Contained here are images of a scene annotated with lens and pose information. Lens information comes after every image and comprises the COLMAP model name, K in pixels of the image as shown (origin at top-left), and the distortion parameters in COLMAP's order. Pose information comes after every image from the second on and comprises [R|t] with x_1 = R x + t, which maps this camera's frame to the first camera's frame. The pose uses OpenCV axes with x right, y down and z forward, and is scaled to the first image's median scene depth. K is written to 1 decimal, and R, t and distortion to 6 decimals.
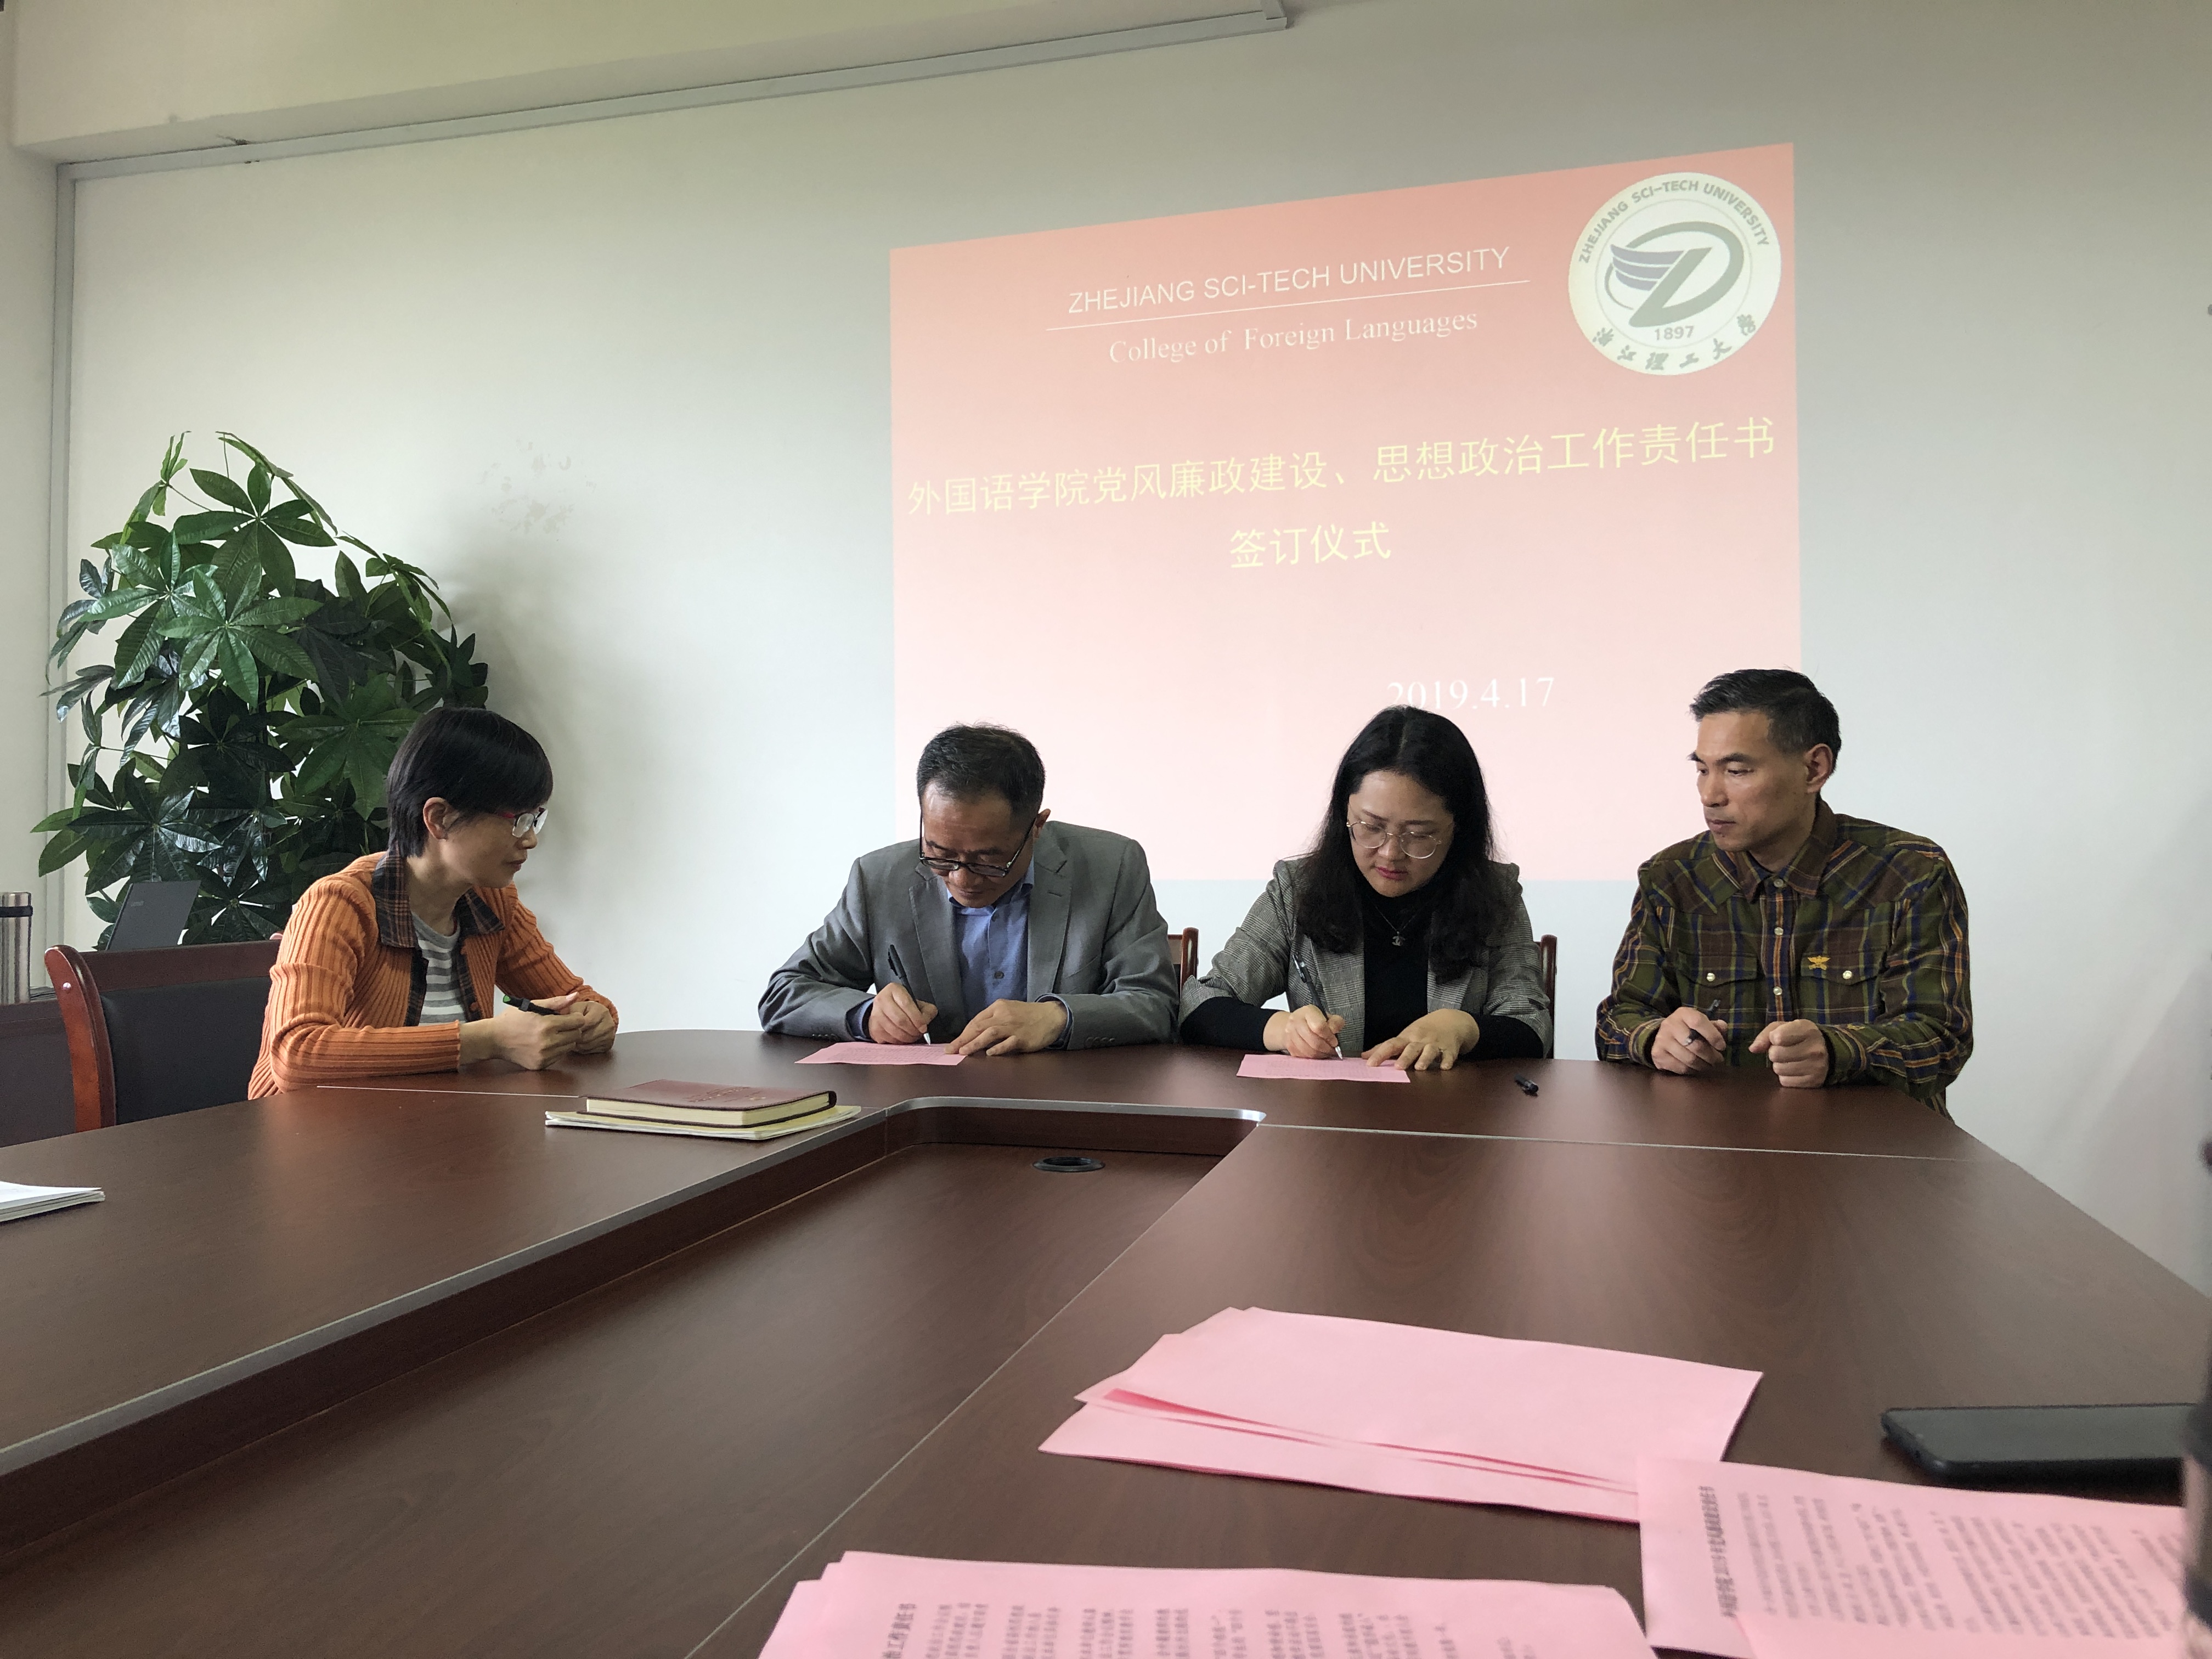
lens RADIAL K [[1805.1, 0, 1098.5], [0, 1805.1, 831.9], [0, 0, 1]] dist [0.008845, -0.005321]
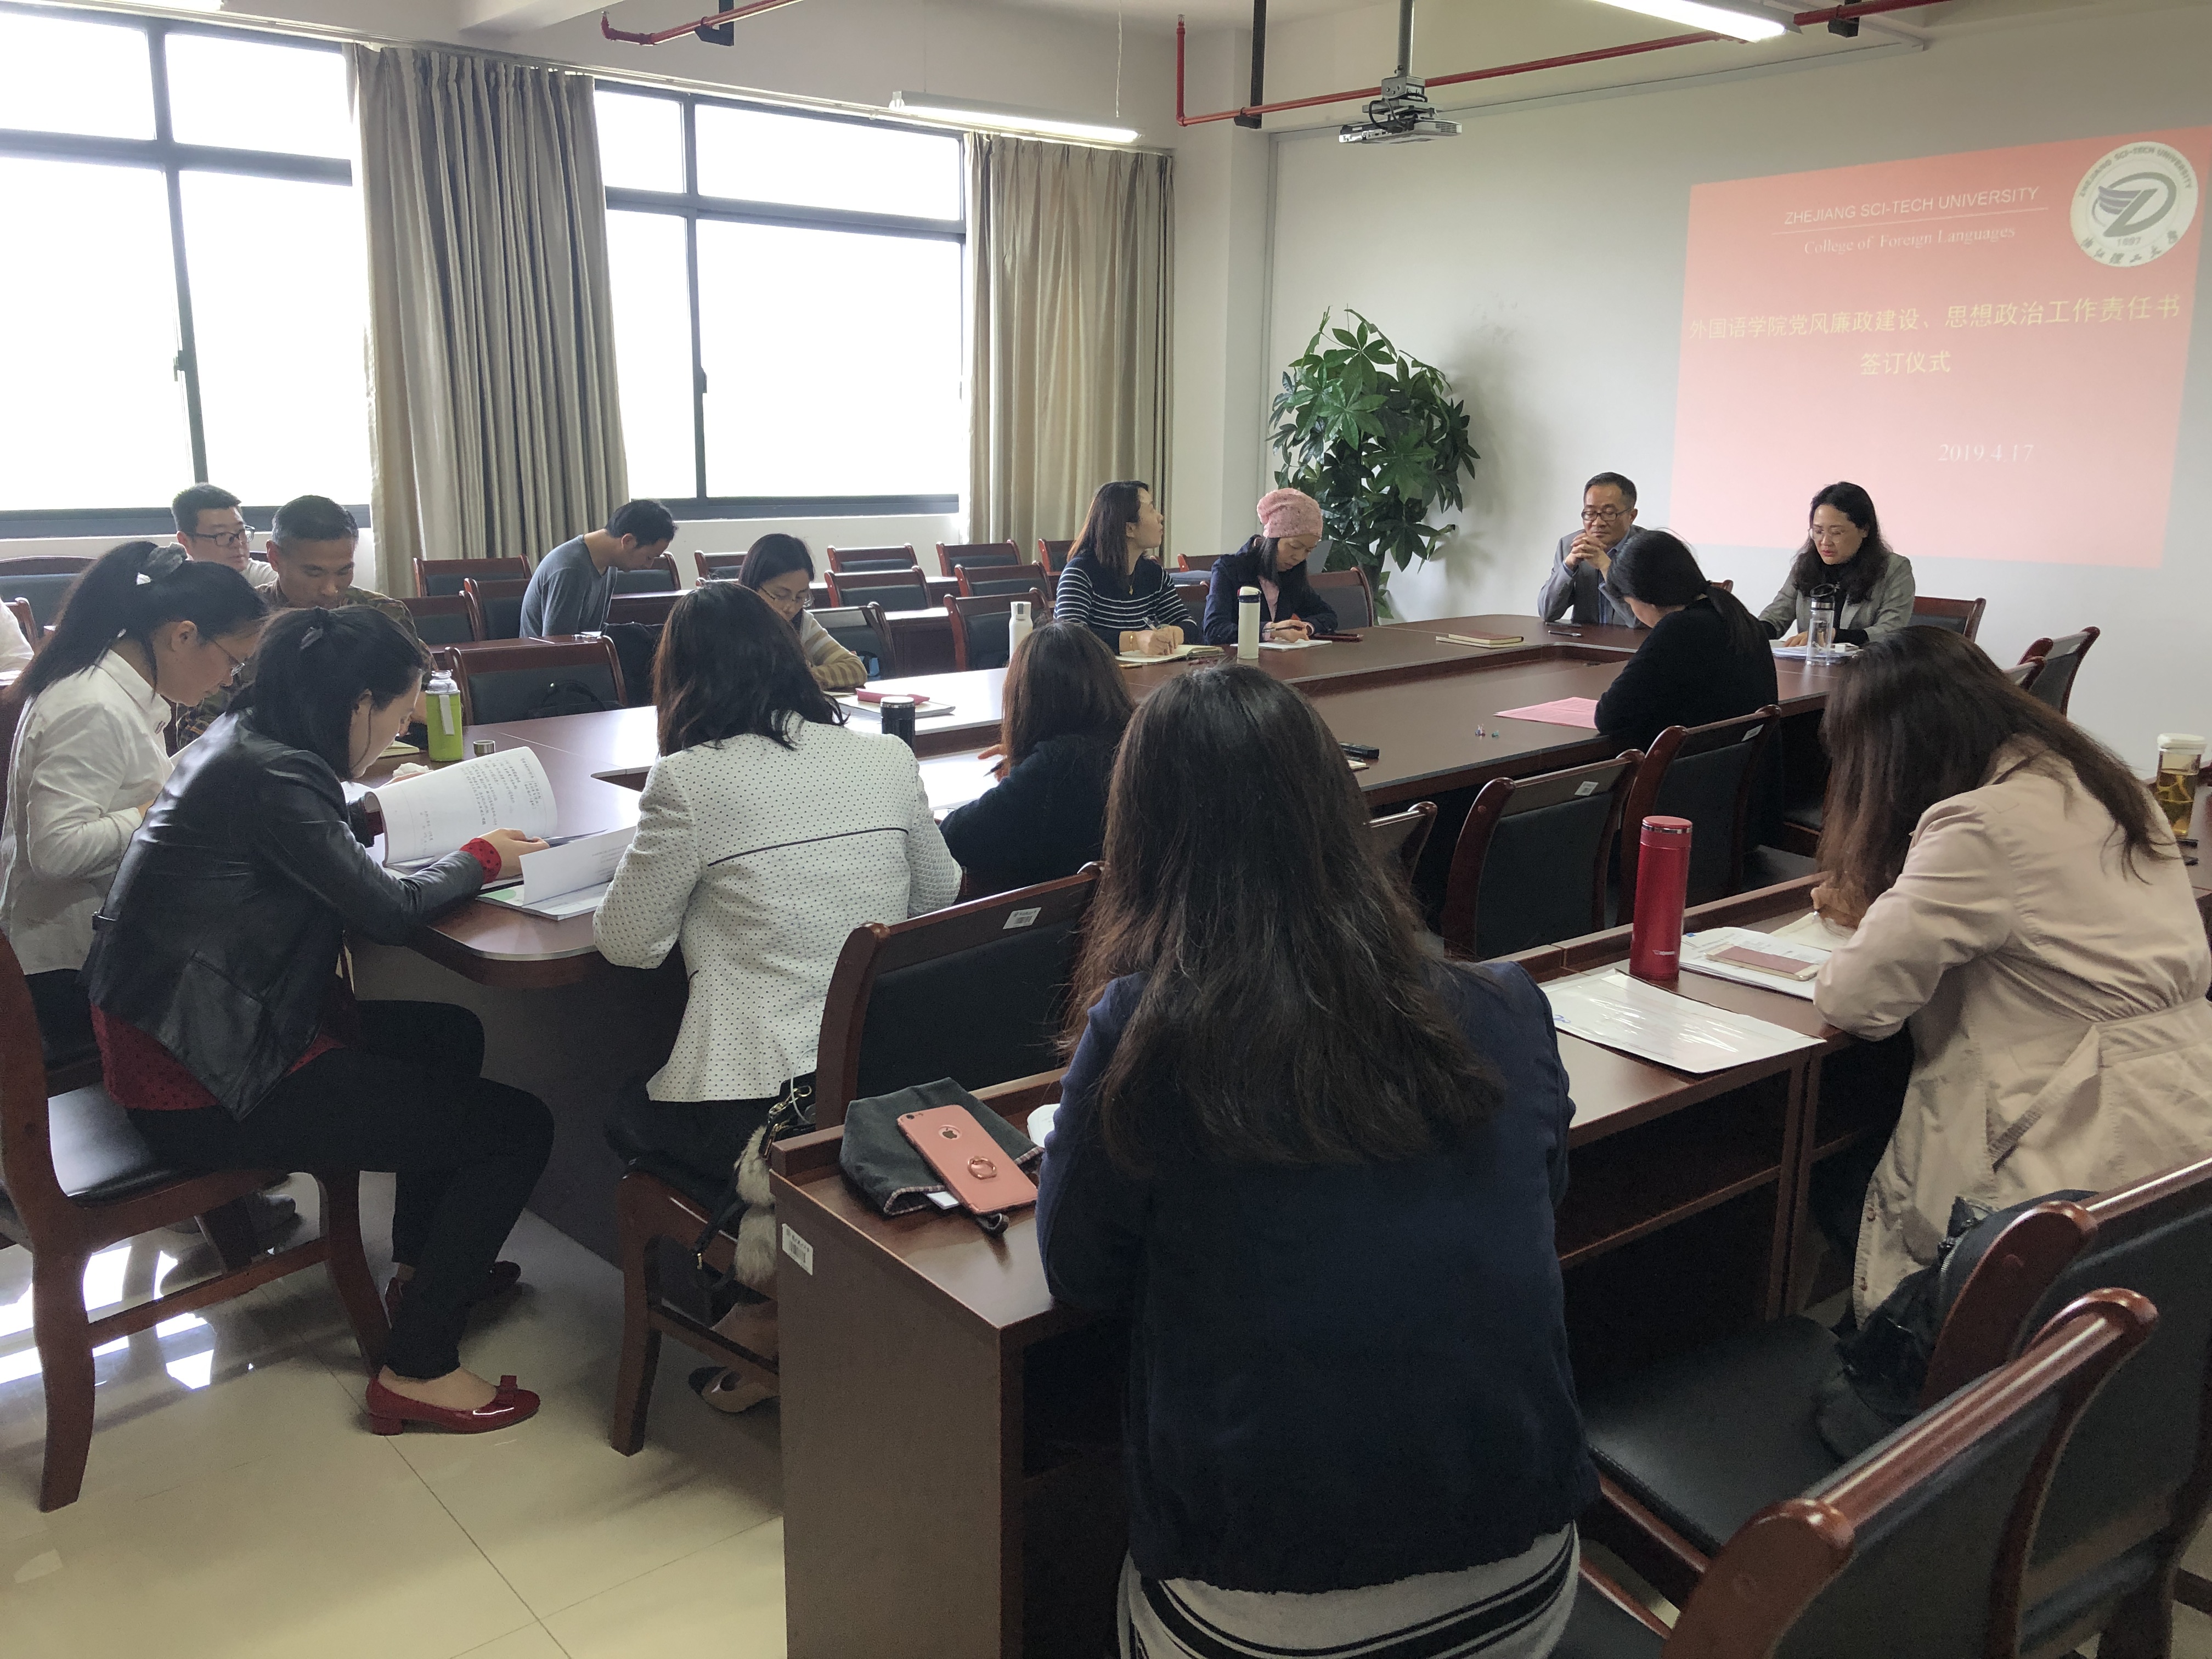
lens RADIAL K [[1805.1, 0, 1095.2], [0, 1805.1, 834.7], [0, 0, 1]] dist [0.008845, -0.005321]
pose [[0.841722, 0.126916, -0.524783, 0.436162], [-0.003176, 0.973126, 0.230251, -0.113824], [0.539902, -0.192141, 0.819504, -0.969953]]
